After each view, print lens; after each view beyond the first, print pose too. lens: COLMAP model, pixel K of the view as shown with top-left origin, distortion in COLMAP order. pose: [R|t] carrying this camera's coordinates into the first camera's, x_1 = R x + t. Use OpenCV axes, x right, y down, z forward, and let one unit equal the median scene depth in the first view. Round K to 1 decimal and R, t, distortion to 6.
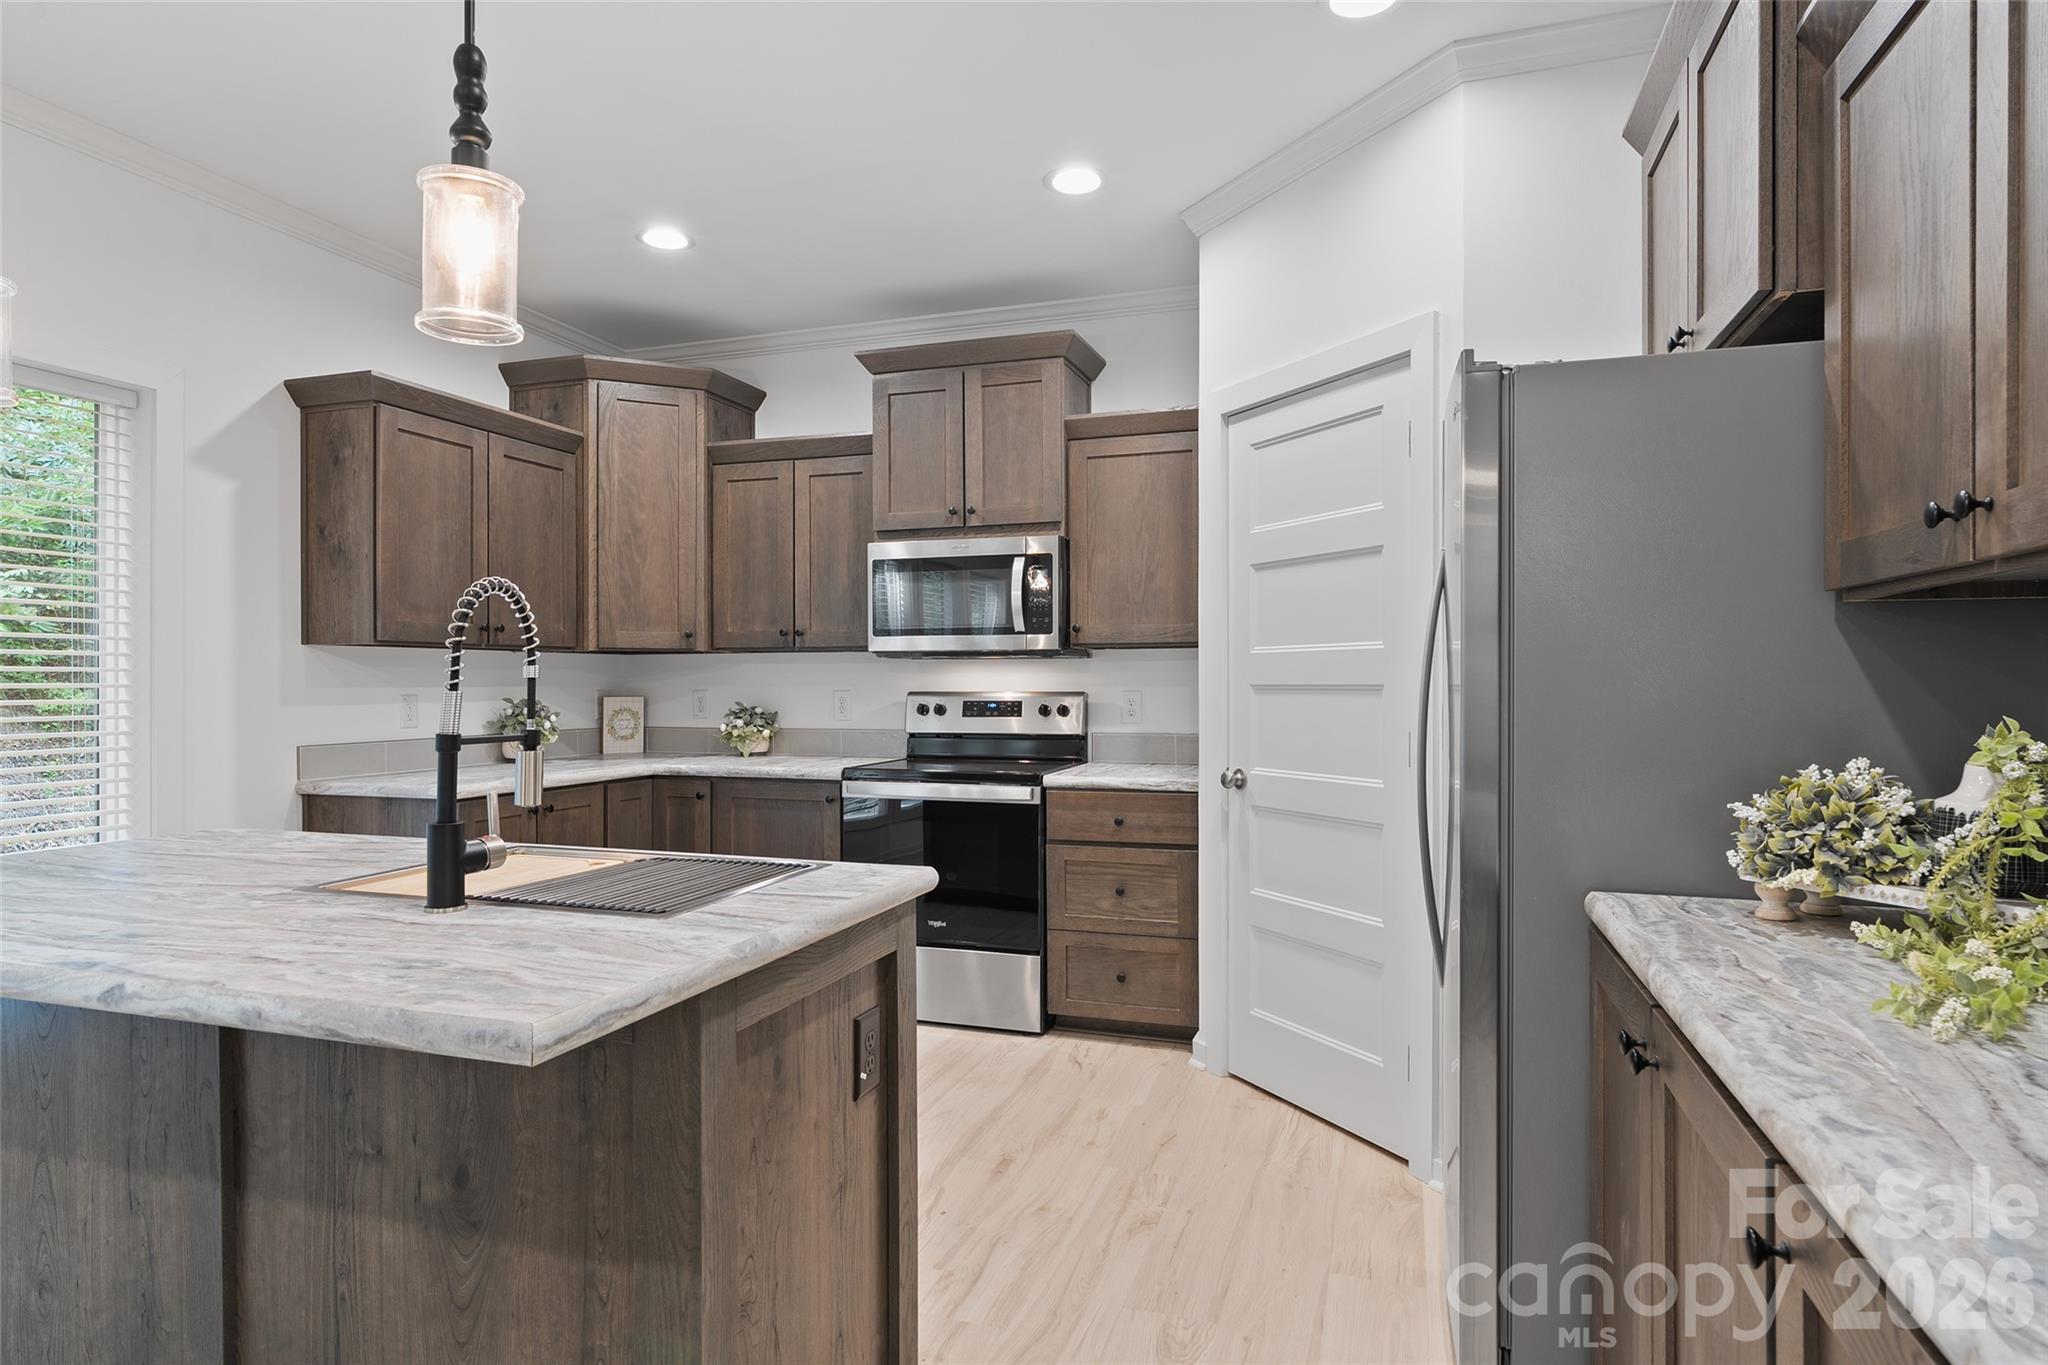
lens RADIAL K [[1131.3, 0, 1037.4], [0, 1131.3, 680.0], [0, 0, 1]] dist [0.000699, 0.004891]
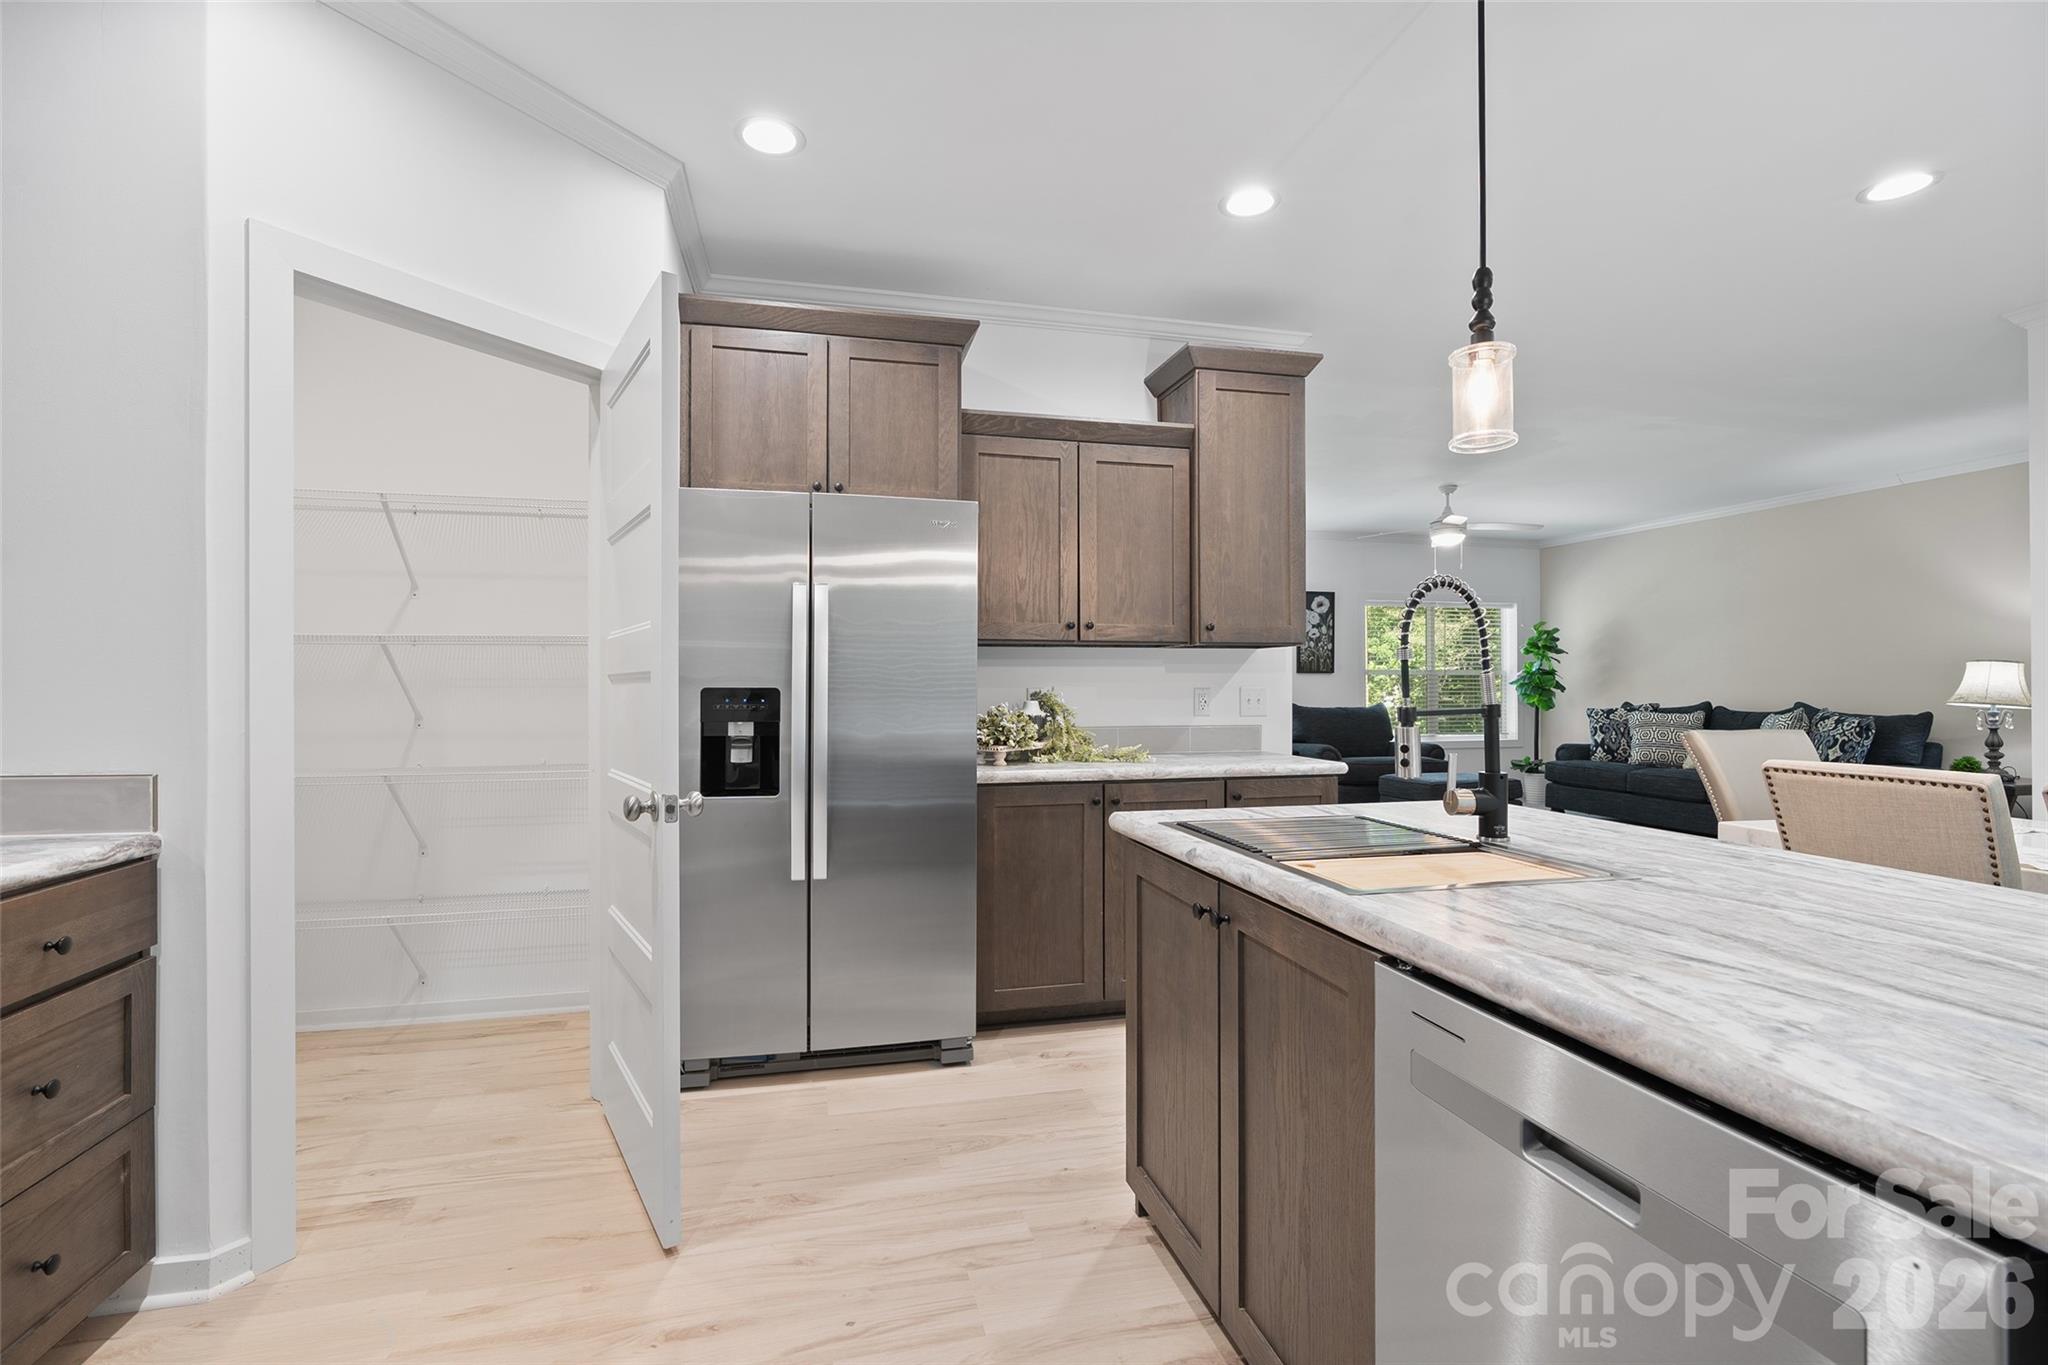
lens RADIAL K [[923.7, 0, 1015.9], [0, 923.7, 678.2], [0, 0, 1]] dist [-0.011934, 0.003731]
pose [[-0.512209, 0.003975, 0.858852, -0.452924], [-0.000268, 0.999989, -0.004788, 0.008439], [-0.858861, -0.002683, -0.512202, 0.783446]]
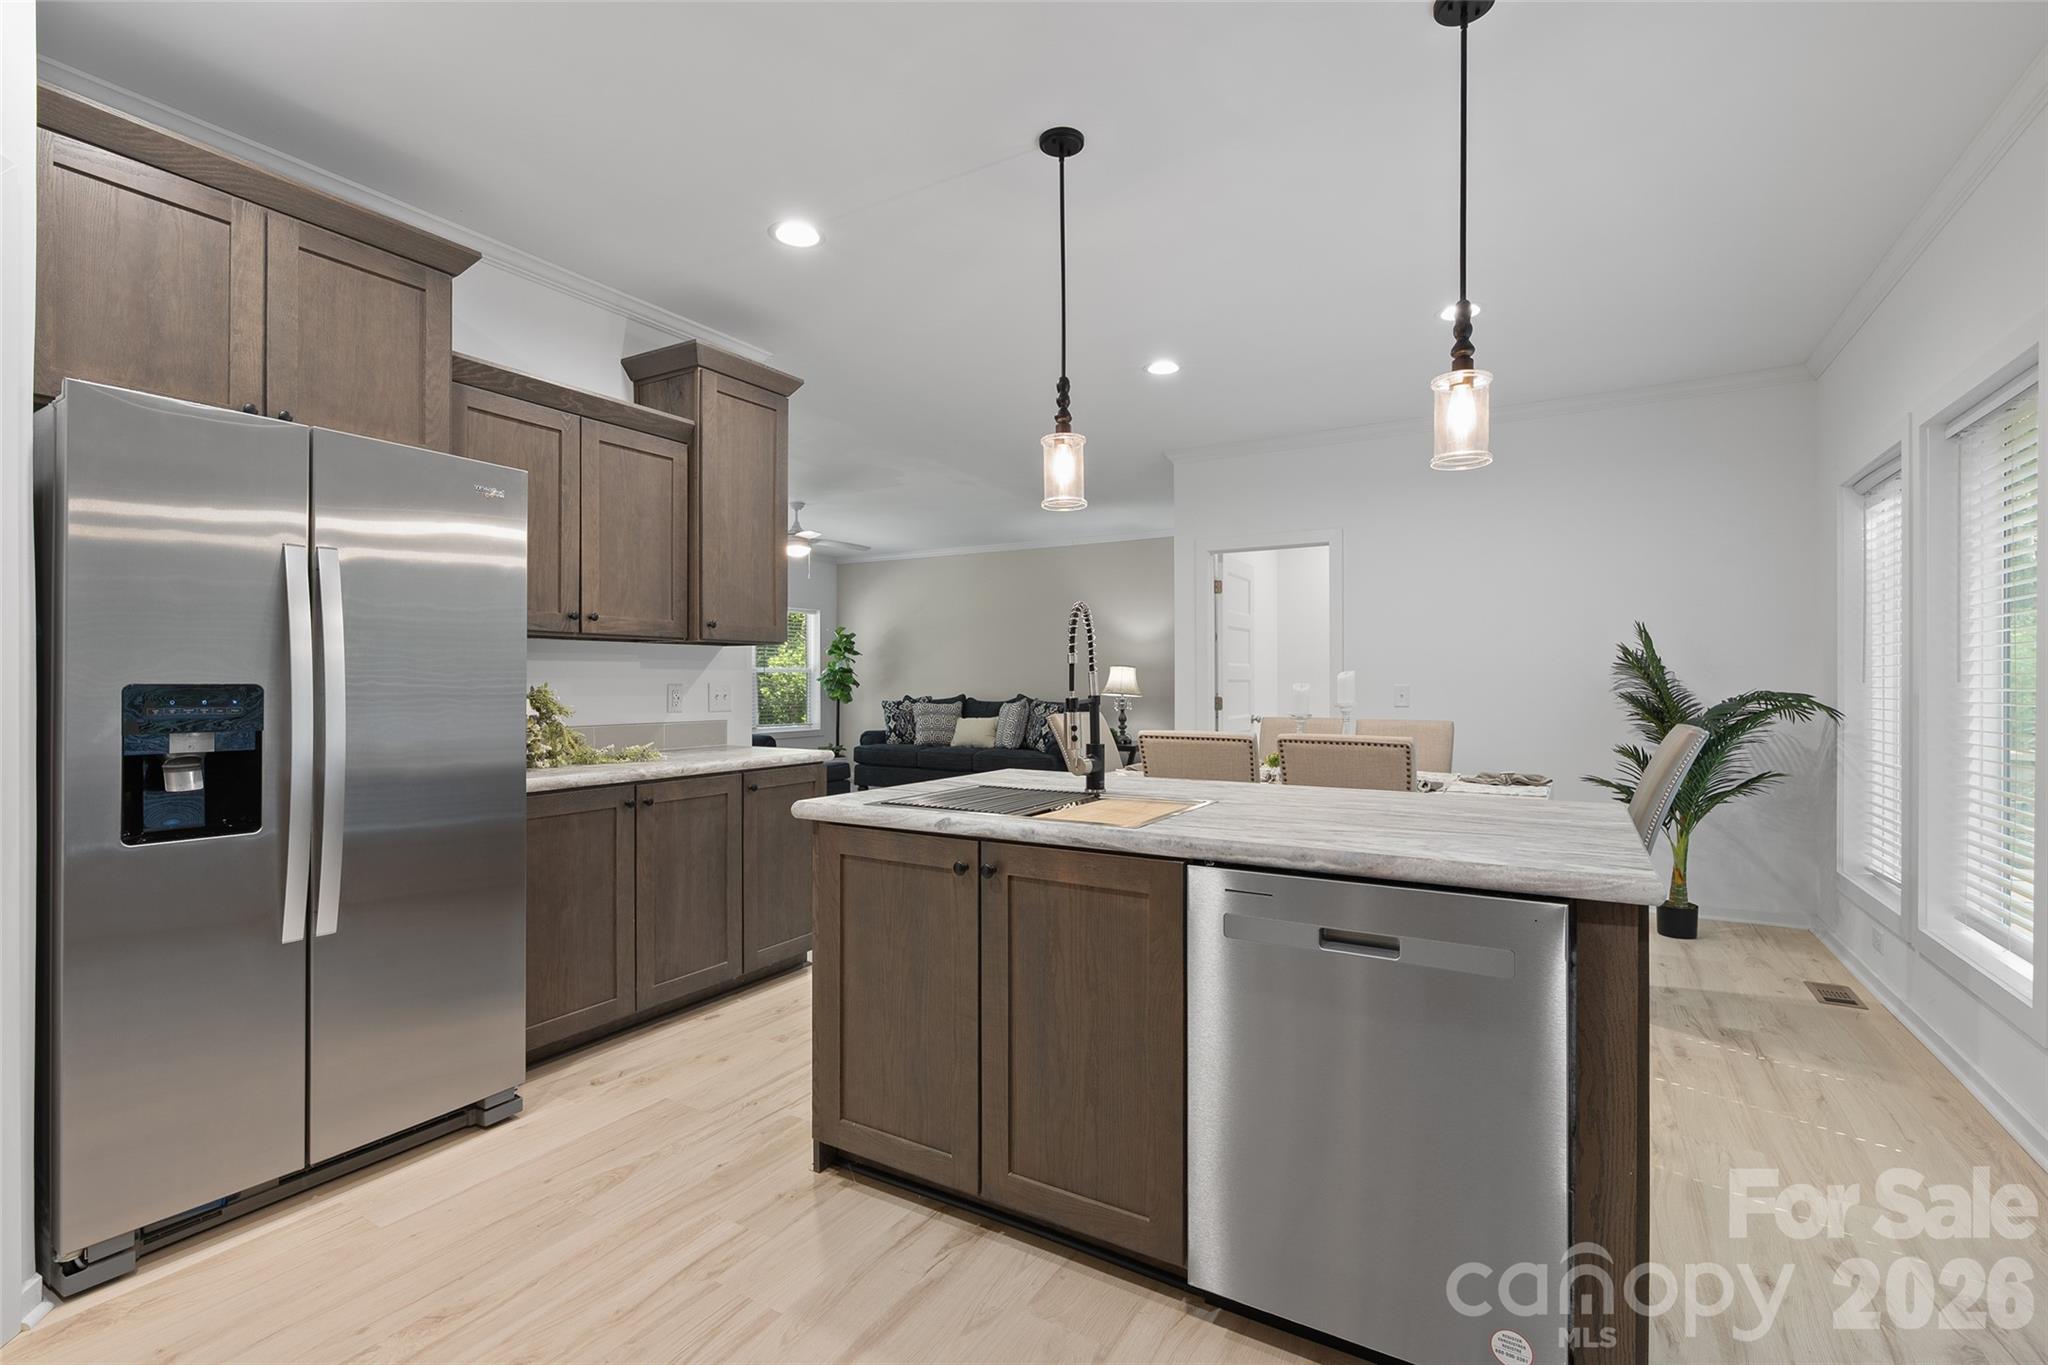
lens RADIAL K [[923.7, 0, 1025.5], [0, 923.7, 677.4], [0, 0, 1]] dist [-0.011934, 0.003731]
pose [[-0.973021, -0.001874, 0.230707, -0.298054], [-0.002639, 0.999992, -0.003007, 0.008700], [-0.230700, -0.003534, -0.973019, 0.969091]]
